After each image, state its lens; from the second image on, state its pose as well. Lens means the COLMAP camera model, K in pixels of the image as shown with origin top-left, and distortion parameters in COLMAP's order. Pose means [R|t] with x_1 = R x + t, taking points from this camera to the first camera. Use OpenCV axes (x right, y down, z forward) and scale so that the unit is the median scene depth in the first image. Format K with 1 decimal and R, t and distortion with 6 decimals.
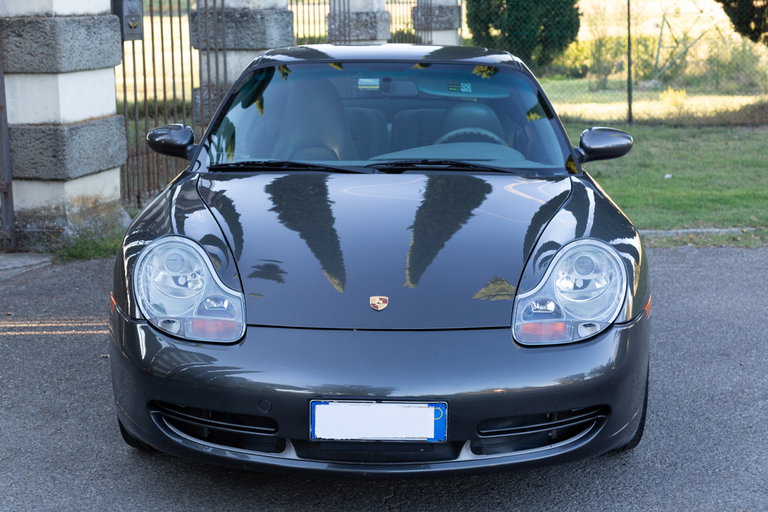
lens RADIAL K [[1382.6, 0, 389.1], [0, 1382.6, 255.9], [0, 0, 1]] dist [0.069219, 0.000000]
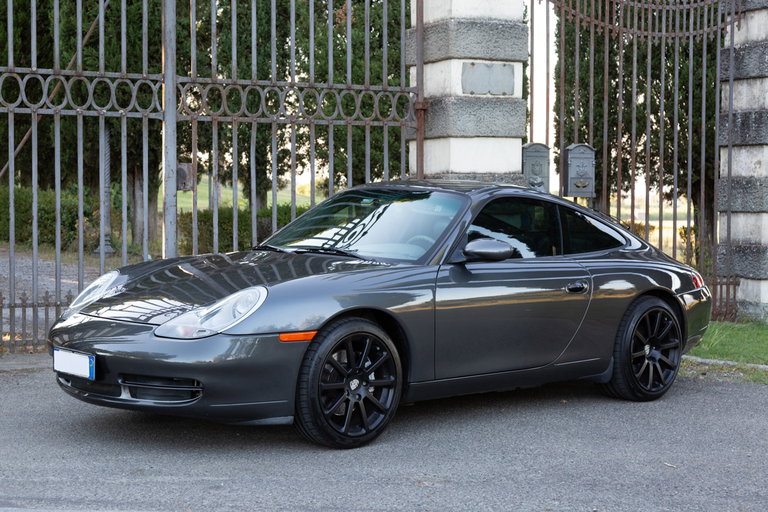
lens RADIAL K [[1339.4, 0, 378.0], [0, 1339.4, 259.7], [0, 0, 1]] dist [0.067073, 0.000000]
pose [[0.685659, 0.045084, -0.726526, 0.698784], [-0.145890, 0.986340, -0.076476, 0.028788], [0.713154, 0.158429, 0.682870, 0.033508]]
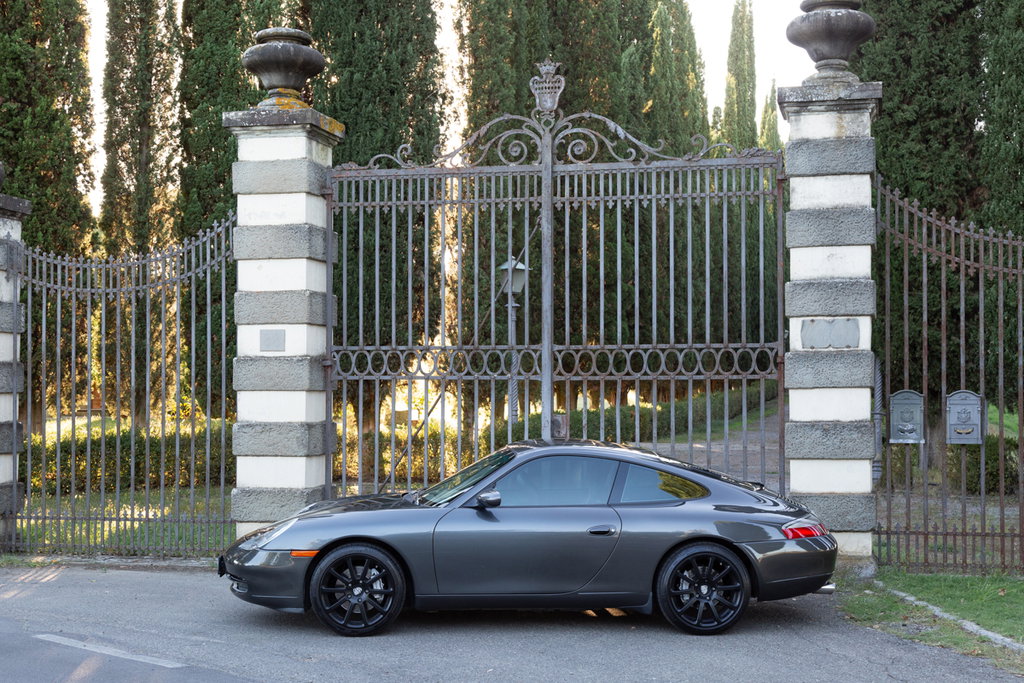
lens RADIAL K [[1401.5, 0, 554.9], [0, 1401.5, 378.4], [0, 0, 1]] dist [0.062012, 0.000000]
pose [[0.049686, -0.011983, -0.998693, 1.286724], [-0.188974, 0.981754, -0.021181, -0.137555], [0.980724, 0.189780, 0.046515, 0.664218]]
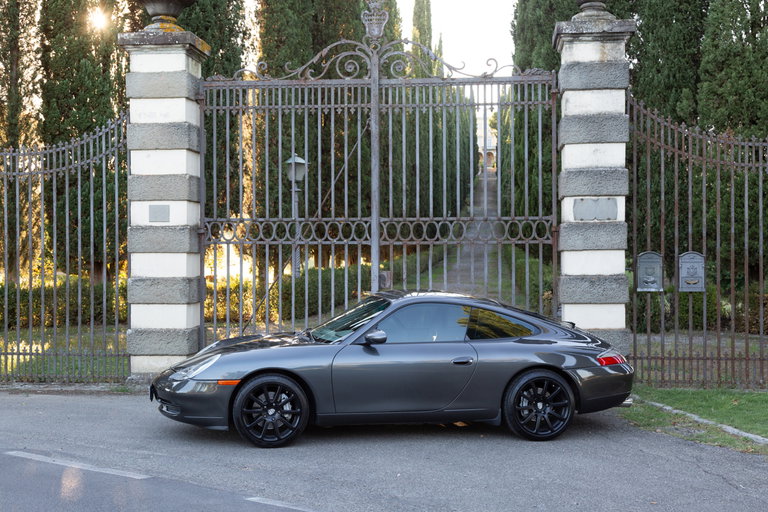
lens RADIAL K [[996.1, 0, 381.5], [0, 996.1, 263.2], [0, 0, 1]] dist [0.048755, 0.000000]
pose [[0.154529, 0.005606, -0.987972, 1.153389], [-0.185257, 0.982411, -0.023402, -0.106613], [0.970464, 0.186645, 0.152850, 0.513774]]
